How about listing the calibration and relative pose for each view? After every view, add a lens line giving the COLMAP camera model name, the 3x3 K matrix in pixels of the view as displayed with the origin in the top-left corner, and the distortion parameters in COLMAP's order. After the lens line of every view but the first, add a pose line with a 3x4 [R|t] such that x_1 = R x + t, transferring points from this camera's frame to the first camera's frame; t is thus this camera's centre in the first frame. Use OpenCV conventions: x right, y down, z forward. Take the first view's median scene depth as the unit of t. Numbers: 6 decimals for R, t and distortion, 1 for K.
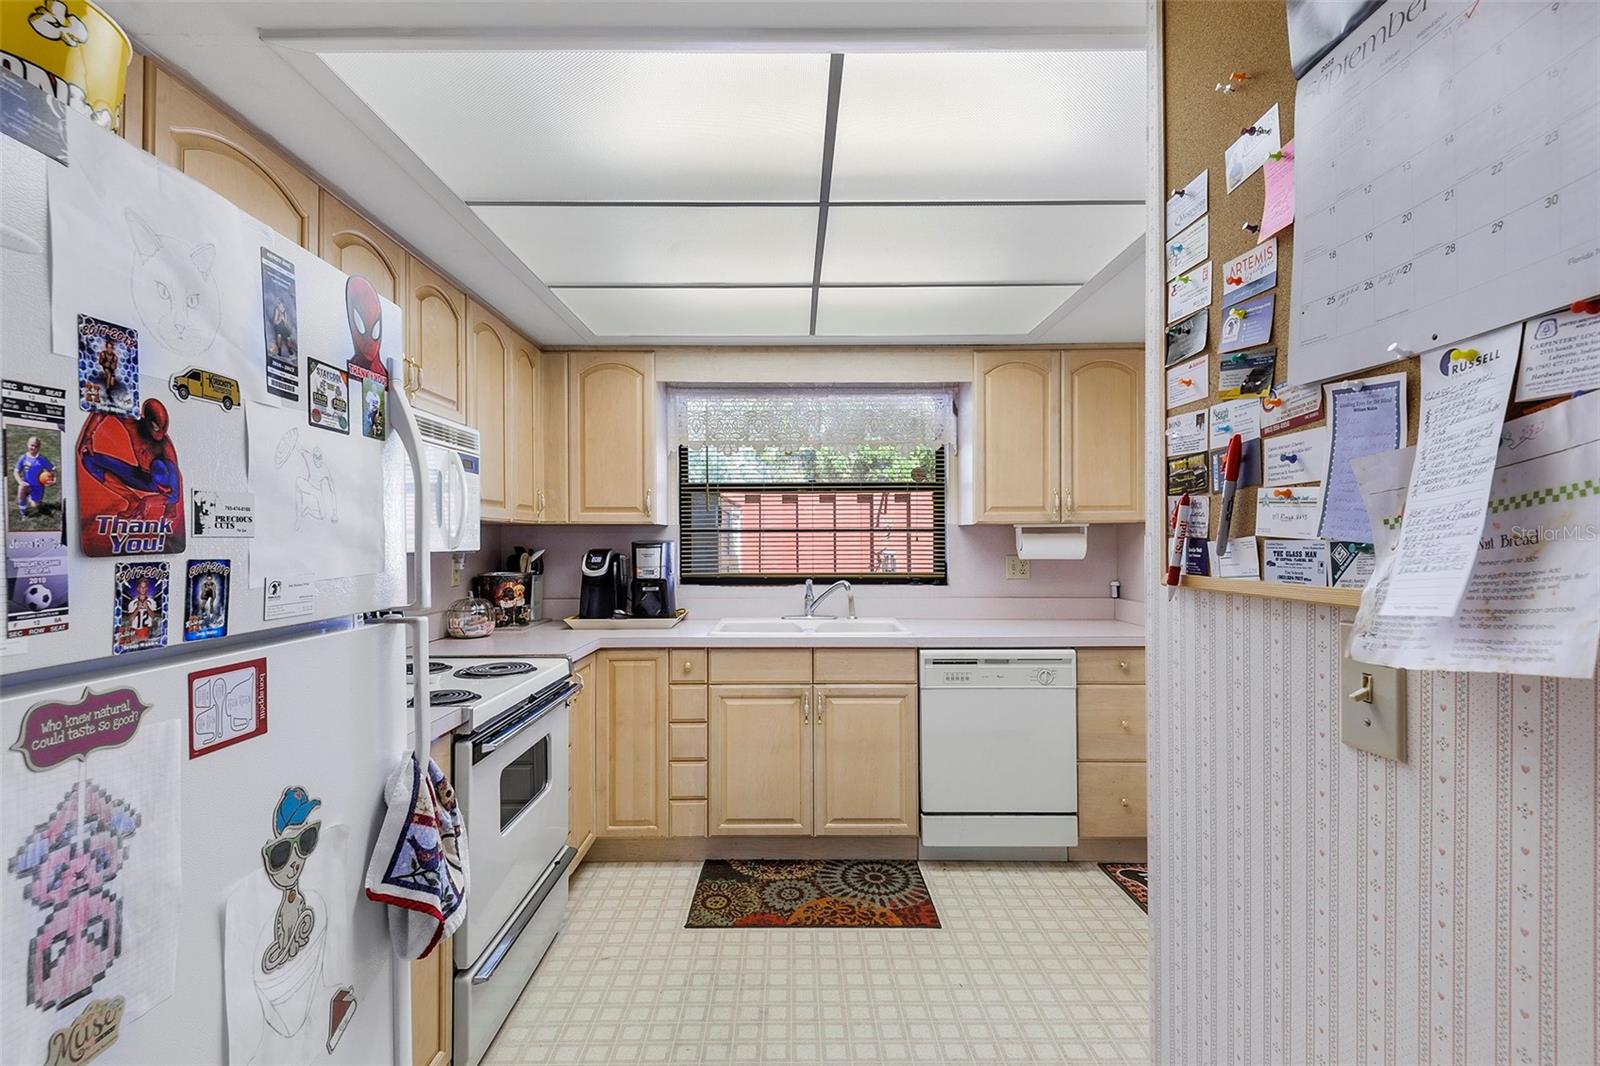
lens RADIAL K [[733.0, 0, 800.0], [0, 733.0, 533.0], [0, 0, 1]] dist [0.001604, -0.000330]
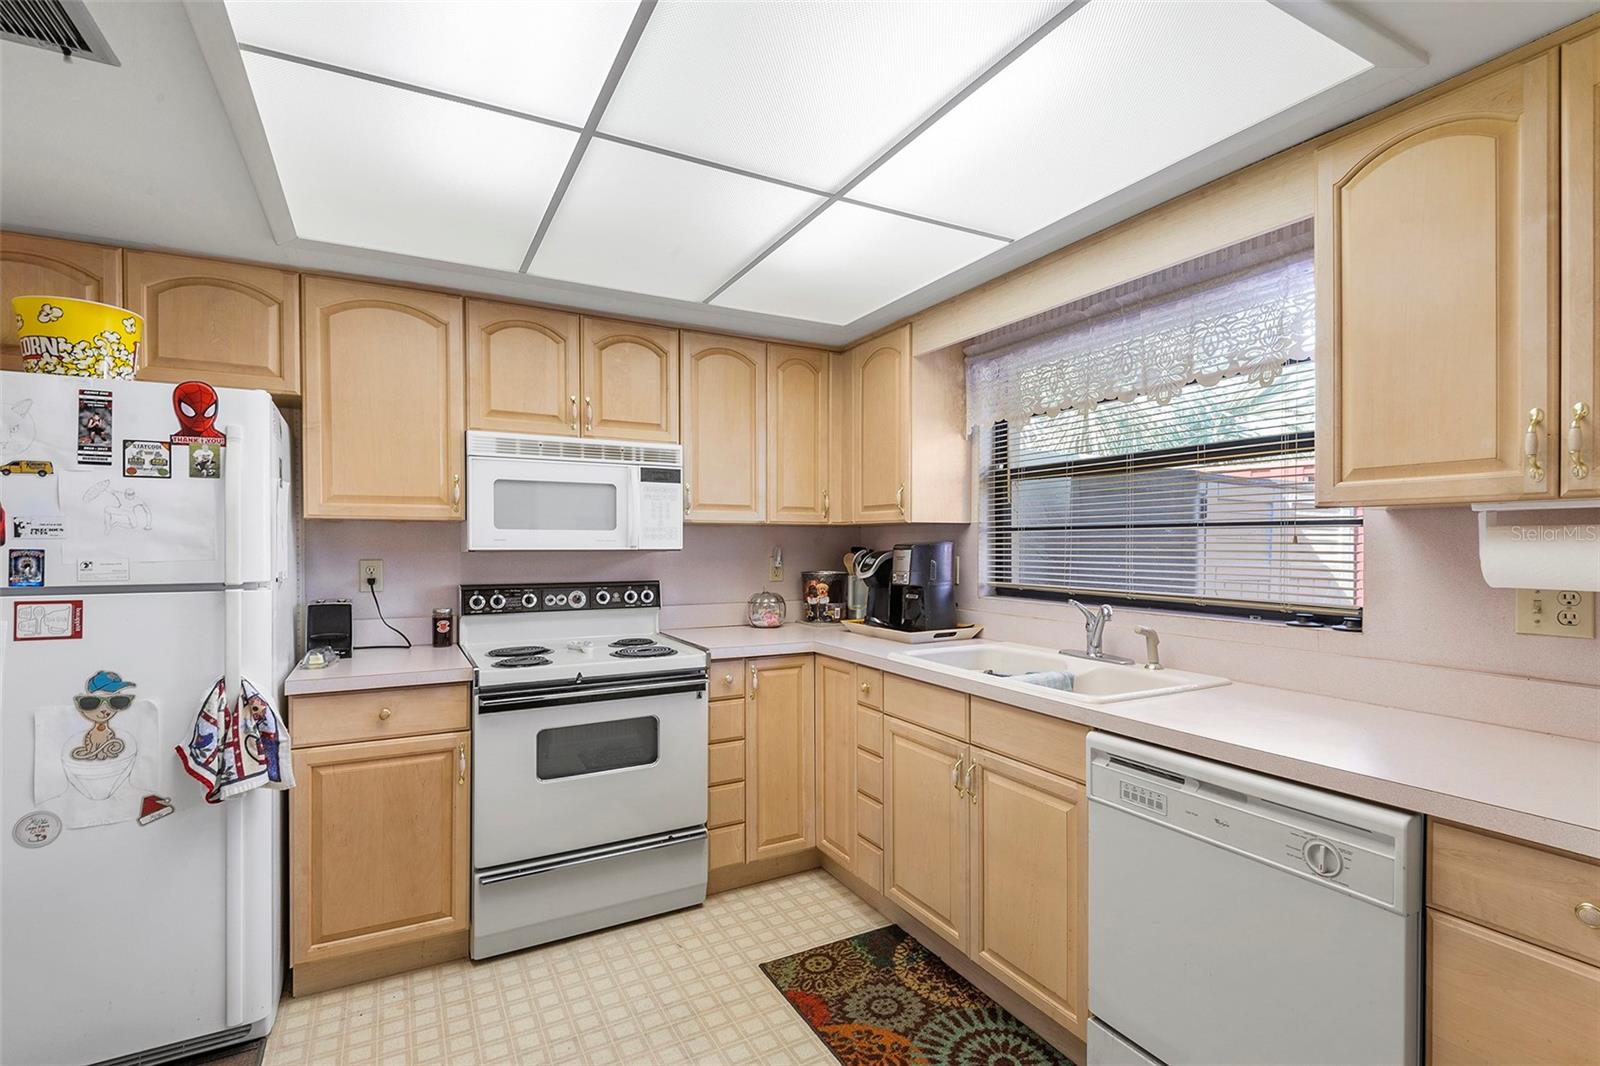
lens RADIAL K [[736.1, 0, 794.8], [0, 736.1, 550.5], [0, 0, 1]] dist [0.038412, -0.022038]
pose [[0.467835, 0.013497, -0.883713, 1.743104], [0.007297, 0.999790, 0.019132, 0.011781], [0.883786, -0.015399, 0.467638, 1.588236]]
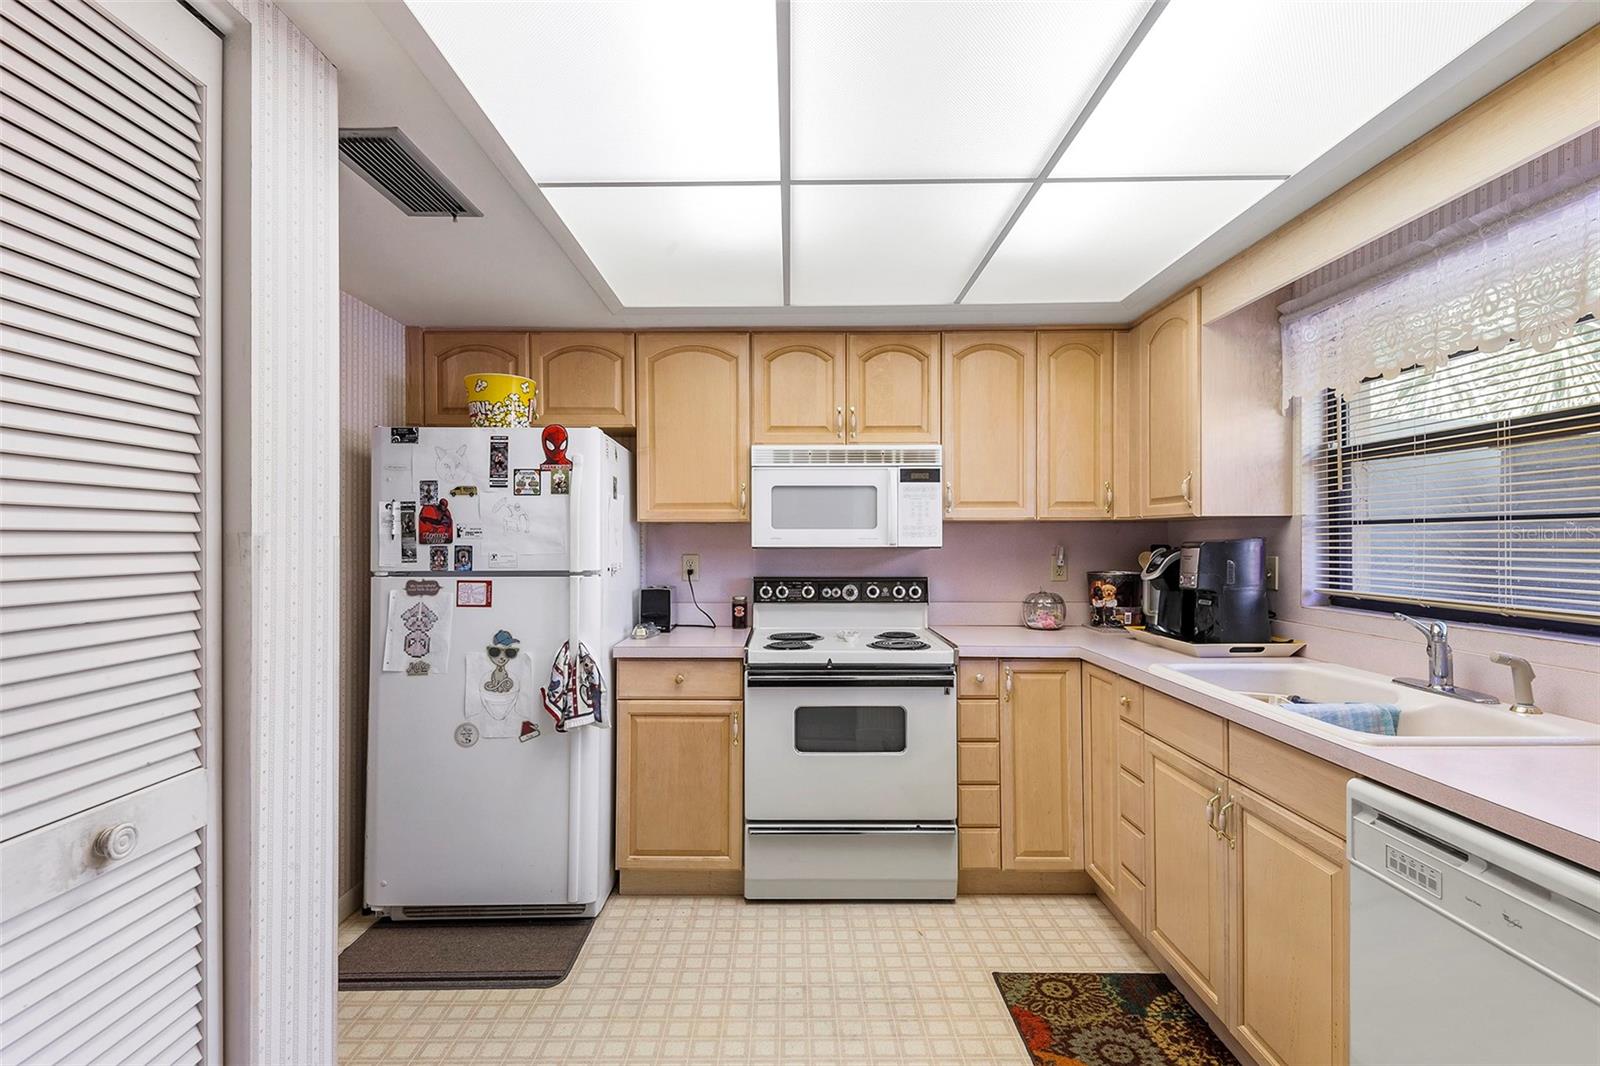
lens RADIAL K [[737.9, 0, 791.5], [0, 737.9, 539.0], [0, 0, 1]] dist [0.051636, -0.033792]
pose [[-0.006669, 0.003057, -0.999973, 1.949155], [0.012071, 0.999923, 0.002976, 0.011947], [0.999905, -0.012051, -0.006706, 1.984433]]
